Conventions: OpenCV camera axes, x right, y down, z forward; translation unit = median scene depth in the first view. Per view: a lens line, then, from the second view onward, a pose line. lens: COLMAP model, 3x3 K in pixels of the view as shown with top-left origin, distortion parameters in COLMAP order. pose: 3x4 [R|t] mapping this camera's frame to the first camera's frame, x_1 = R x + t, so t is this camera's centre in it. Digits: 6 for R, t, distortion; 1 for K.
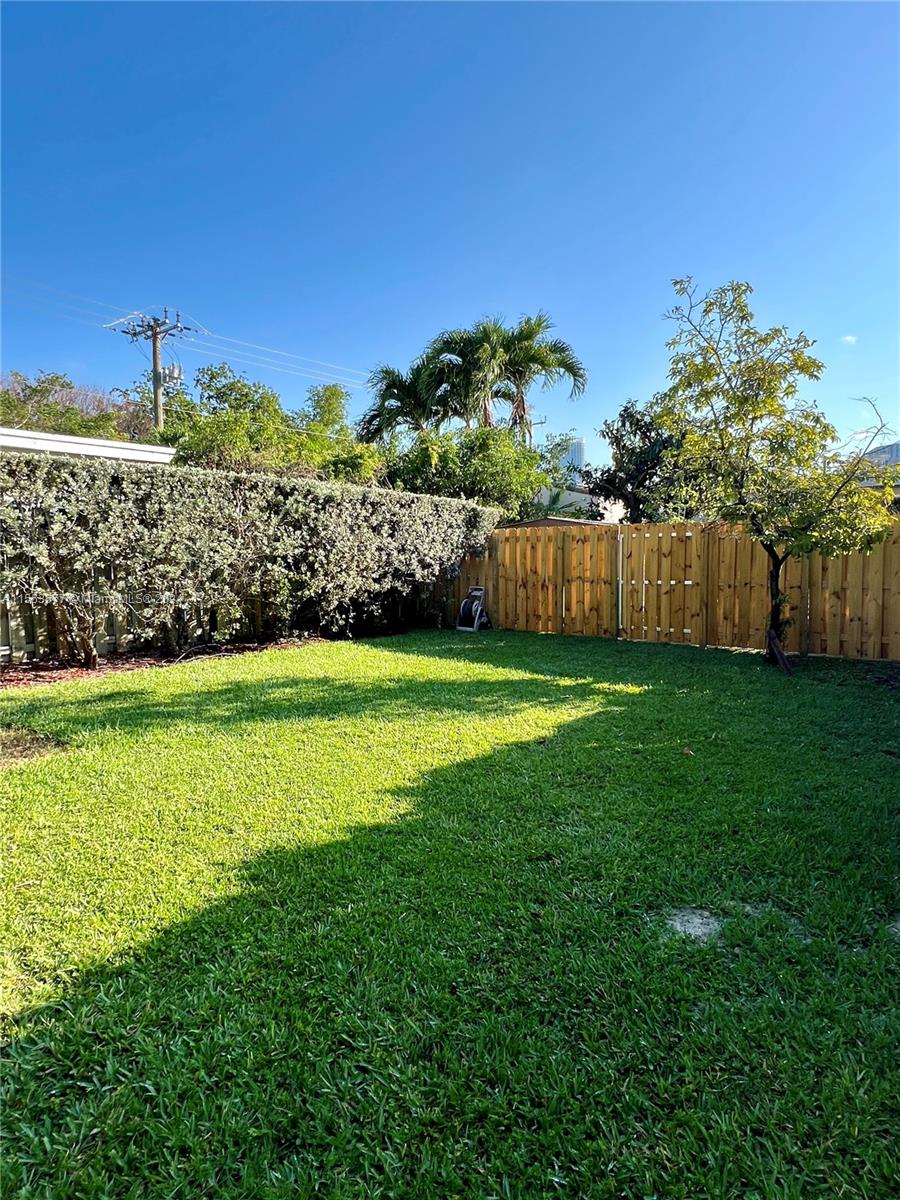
lens RADIAL K [[642.6, 0, 448.4], [0, 642.6, 596.4], [0, 0, 1]] dist [0.002056, 0.000832]
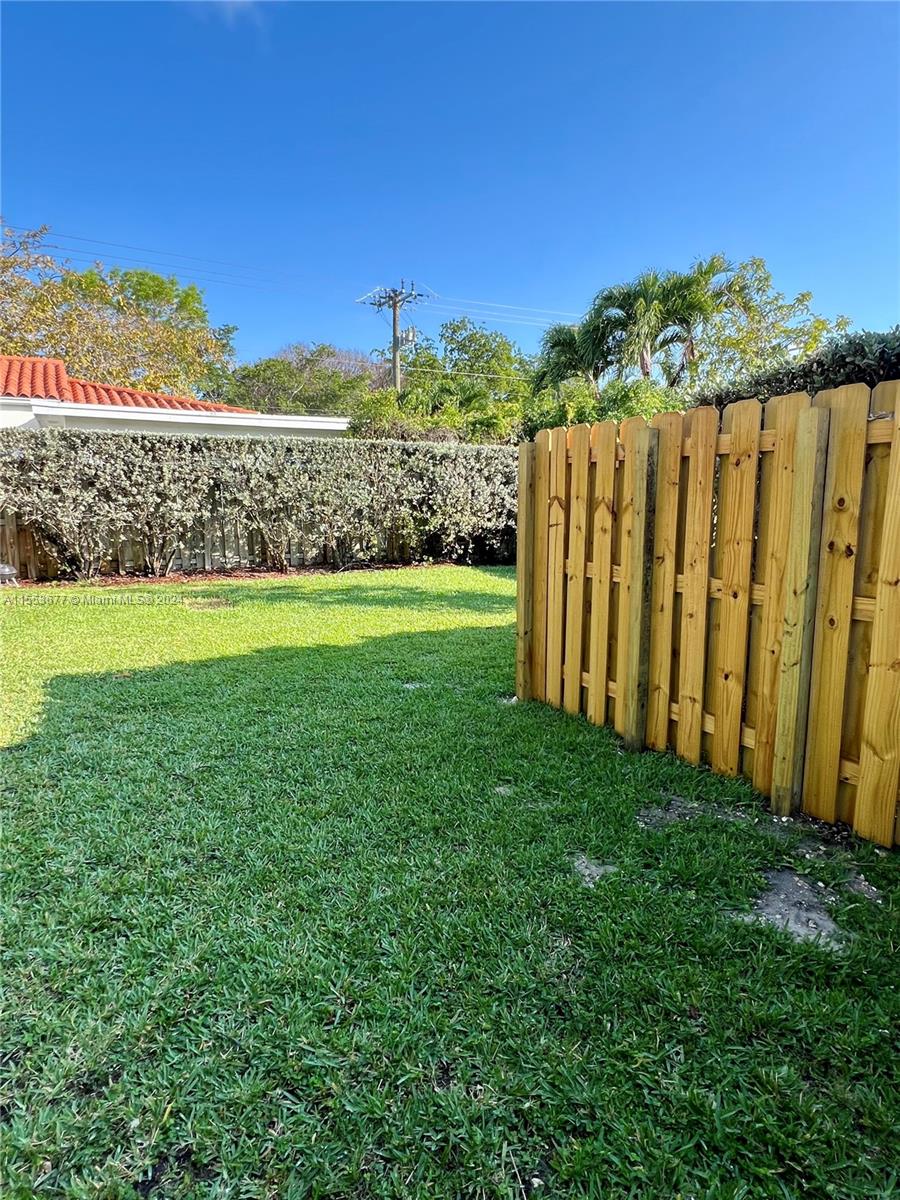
lens RADIAL K [[642.6, 0, 452.7], [0, 642.6, 597.5], [0, 0, 1]] dist [0.002056, 0.000832]
pose [[0.926410, 0.064126, -0.371015, 0.325132], [-0.029403, 0.994702, 0.098506, 0.005870], [0.375366, -0.080348, 0.923388, -0.224643]]
